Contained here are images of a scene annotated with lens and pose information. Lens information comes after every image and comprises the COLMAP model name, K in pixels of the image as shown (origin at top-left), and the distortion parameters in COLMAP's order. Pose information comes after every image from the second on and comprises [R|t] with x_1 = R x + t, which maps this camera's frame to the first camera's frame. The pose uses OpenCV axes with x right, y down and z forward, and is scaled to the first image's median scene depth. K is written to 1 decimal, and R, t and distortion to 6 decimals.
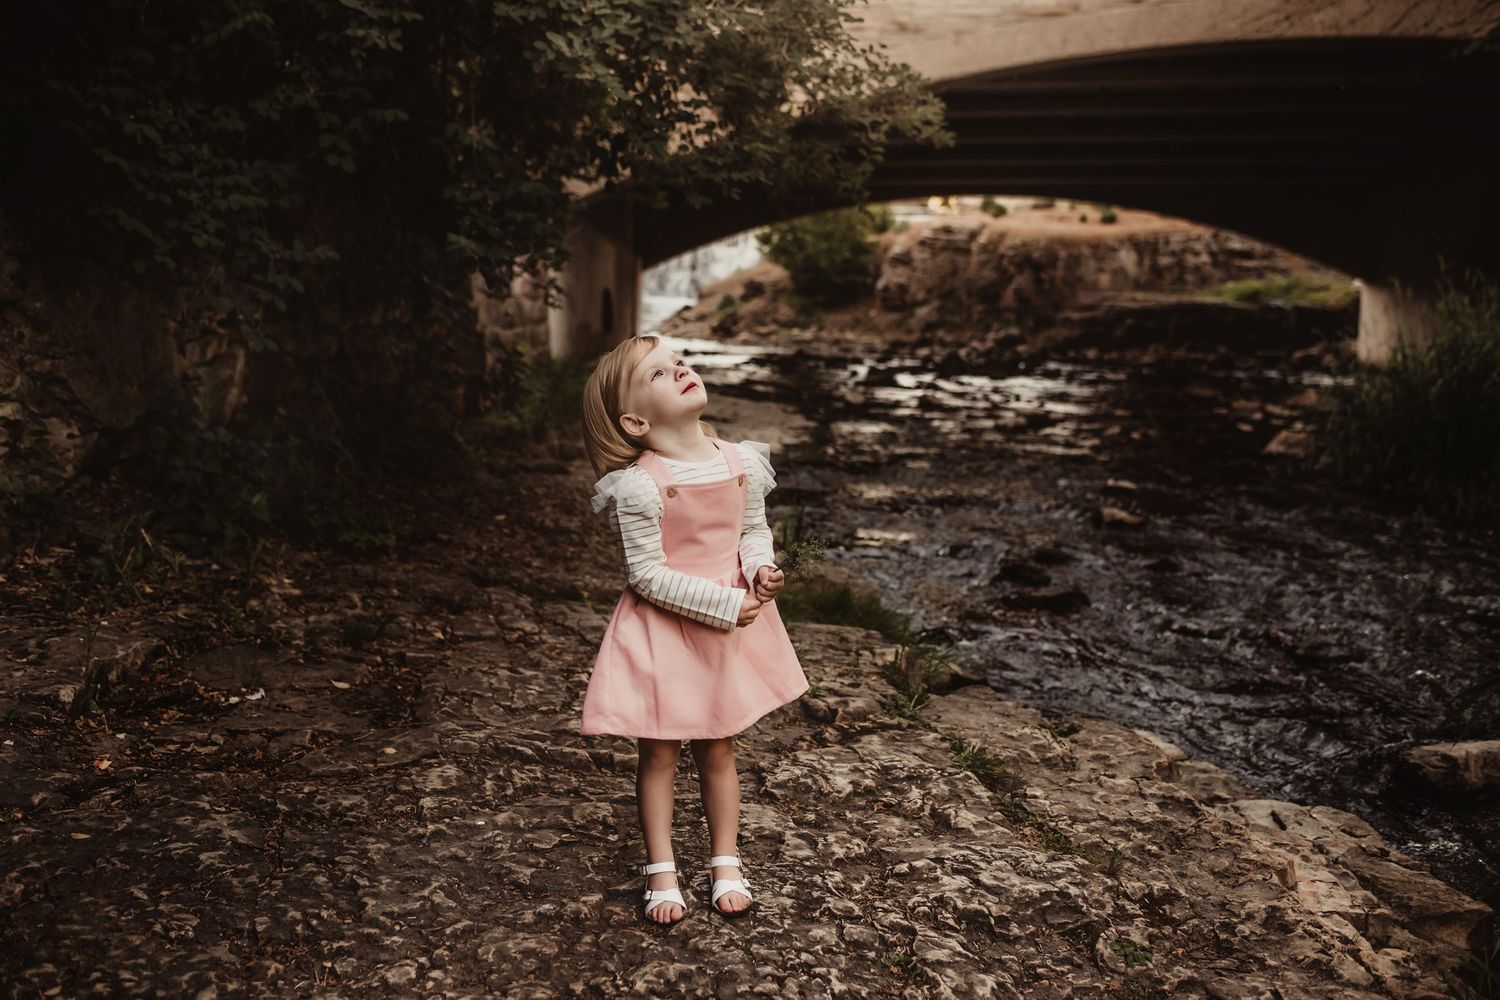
lens RADIAL K [[1498.7, 0, 750.0], [0, 1498.7, 500.0], [0, 0, 1]] dist [0.013195, -0.017385]
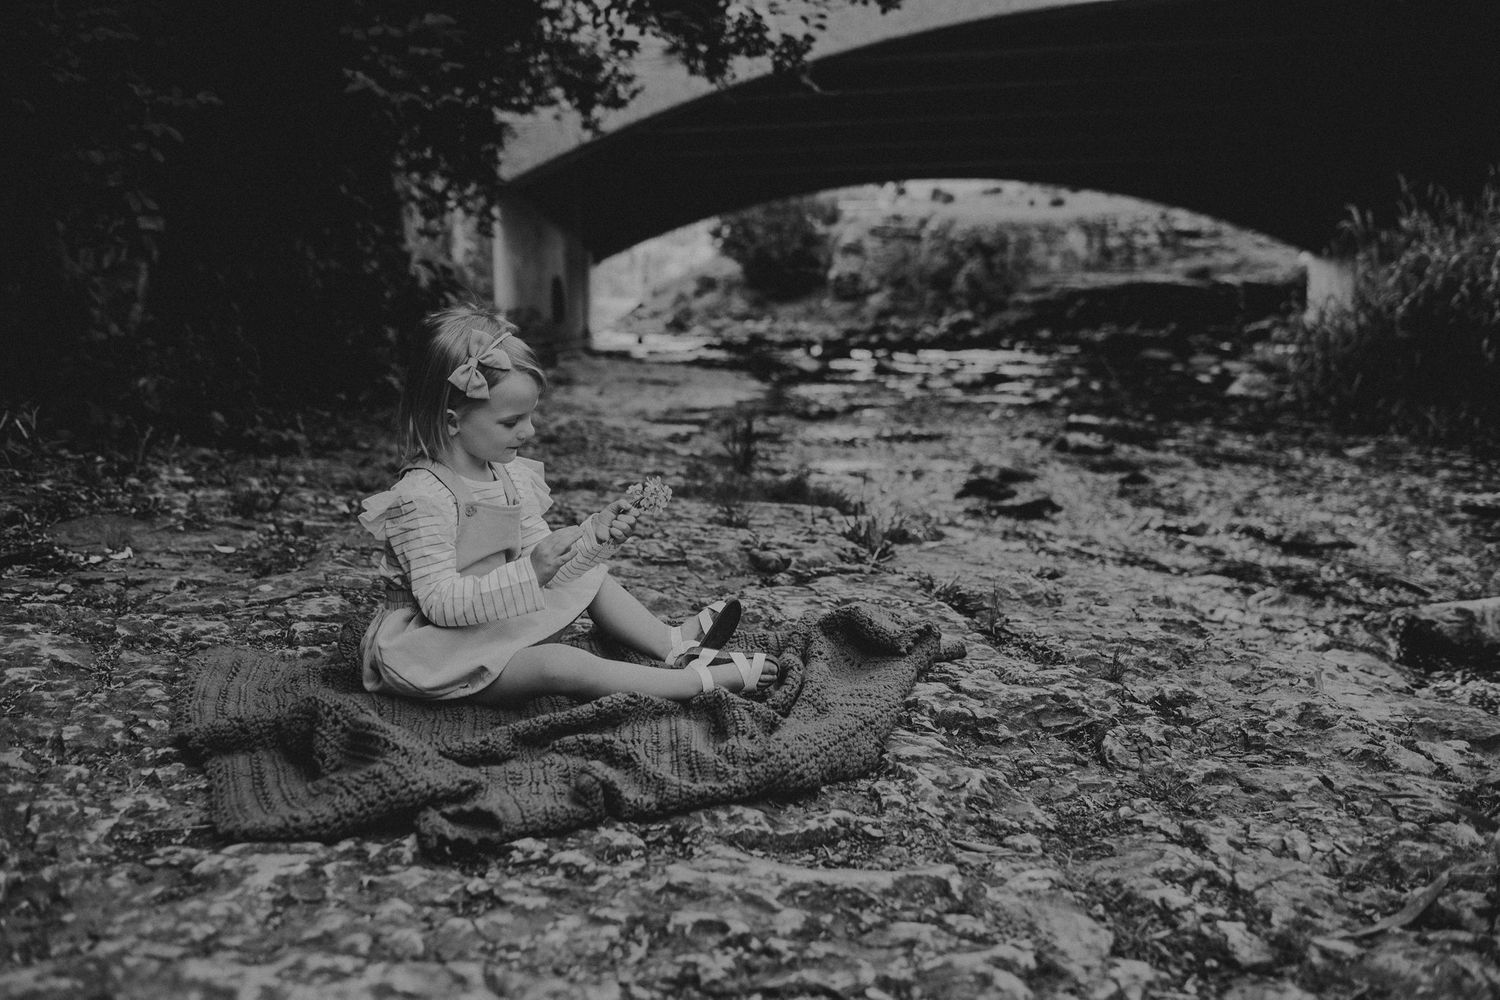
lens RADIAL K [[1484.9, 0, 750.0], [0, 1484.9, 500.0], [0, 0, 1]] dist [0.011756, -0.012203]
pose [[0.999194, -0.030087, 0.026556, 0.012767], [0.030200, 0.999536, -0.003848, 0.114306], [-0.026428, 0.004647, 0.999640, 0.130800]]
